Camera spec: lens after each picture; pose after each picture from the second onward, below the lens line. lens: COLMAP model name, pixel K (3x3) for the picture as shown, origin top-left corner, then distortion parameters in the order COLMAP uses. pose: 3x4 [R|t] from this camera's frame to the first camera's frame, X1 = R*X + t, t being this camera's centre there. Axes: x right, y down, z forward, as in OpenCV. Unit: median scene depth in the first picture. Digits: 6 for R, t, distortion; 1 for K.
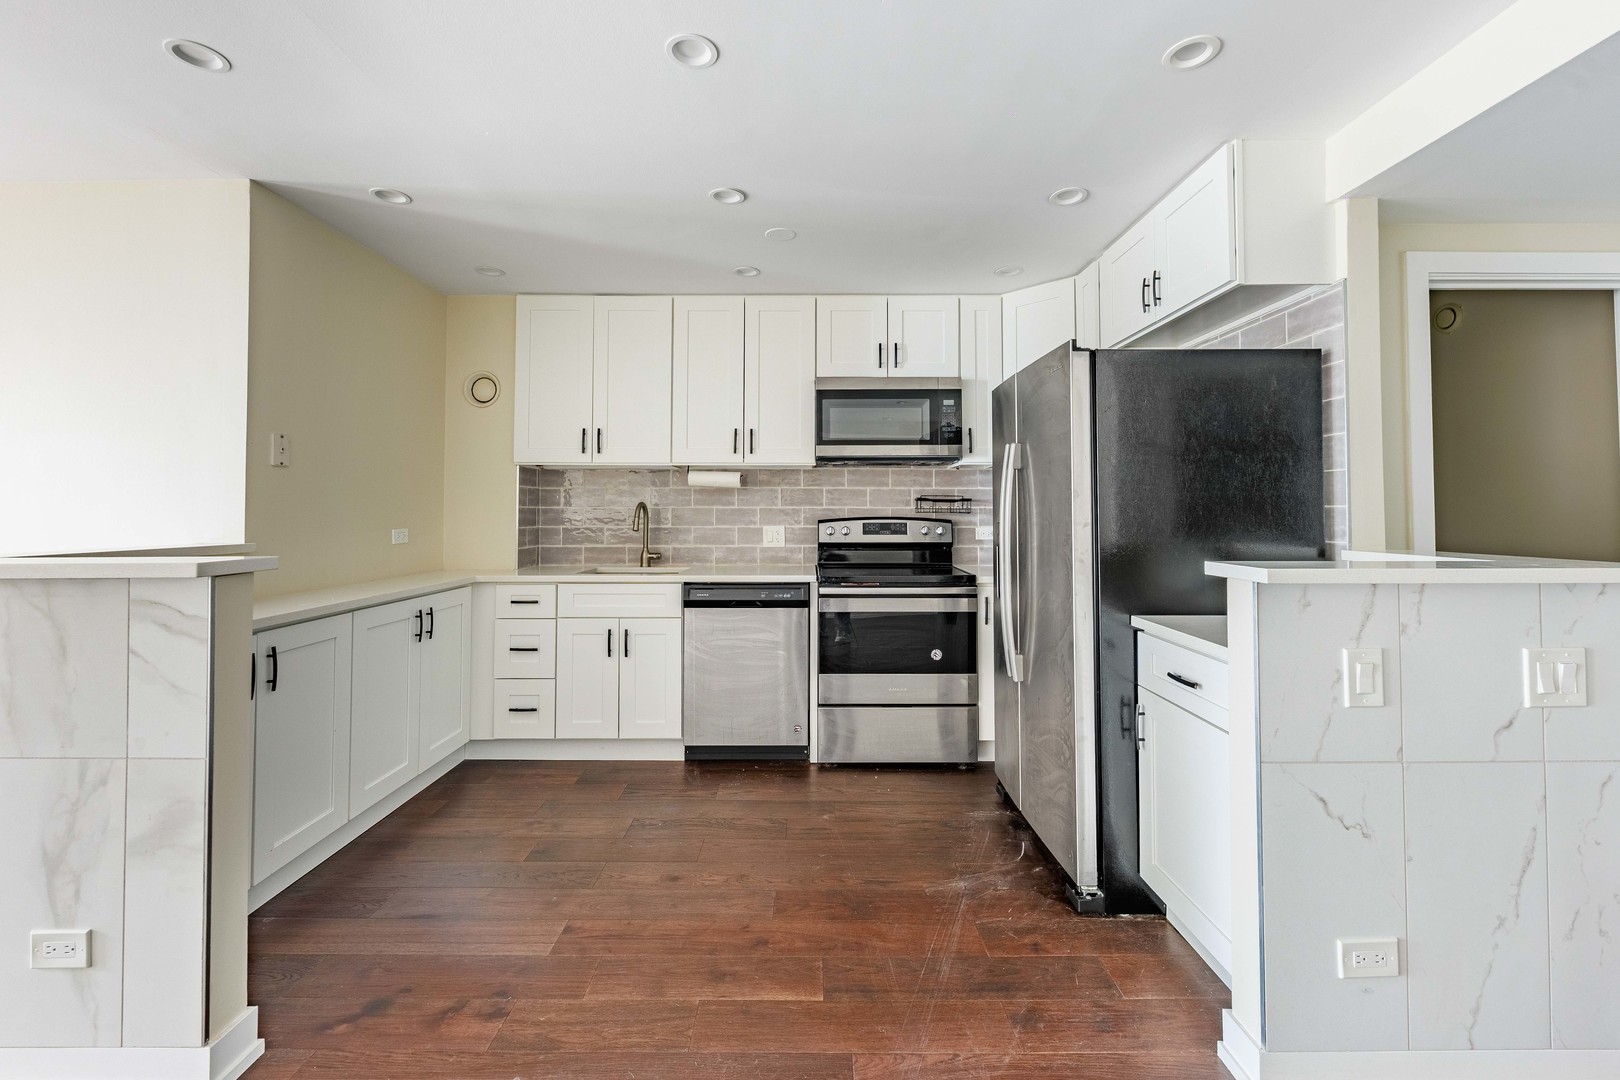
lens RADIAL K [[678.3, 0, 808.4], [0, 678.3, 497.1], [0, 0, 1]] dist [-0.000448, -0.000184]
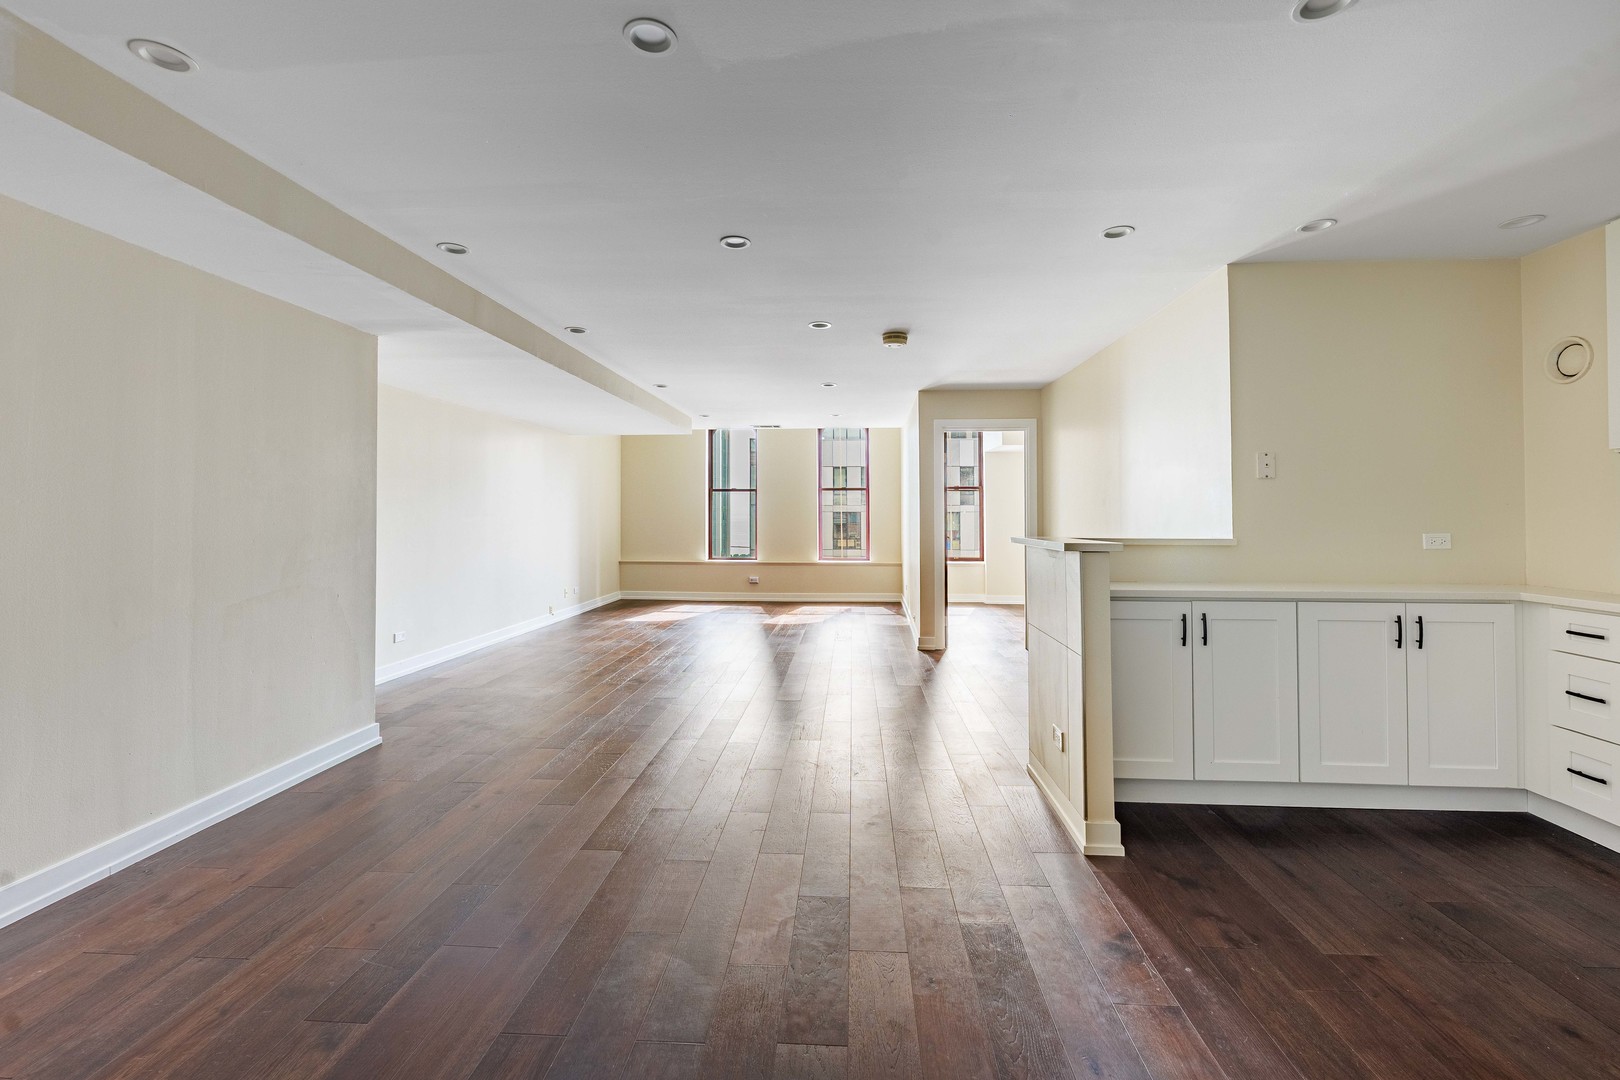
lens RADIAL K [[665.2, 0, 811.7], [0, 665.2, 533.1], [0, 0, 1]] dist [0.000757, -0.000136]
pose [[-0.059051, 0.027573, -0.997874, 0.361684], [0.019666, 0.999457, 0.026453, 0.003839], [0.998061, -0.018062, -0.059561, 0.175453]]
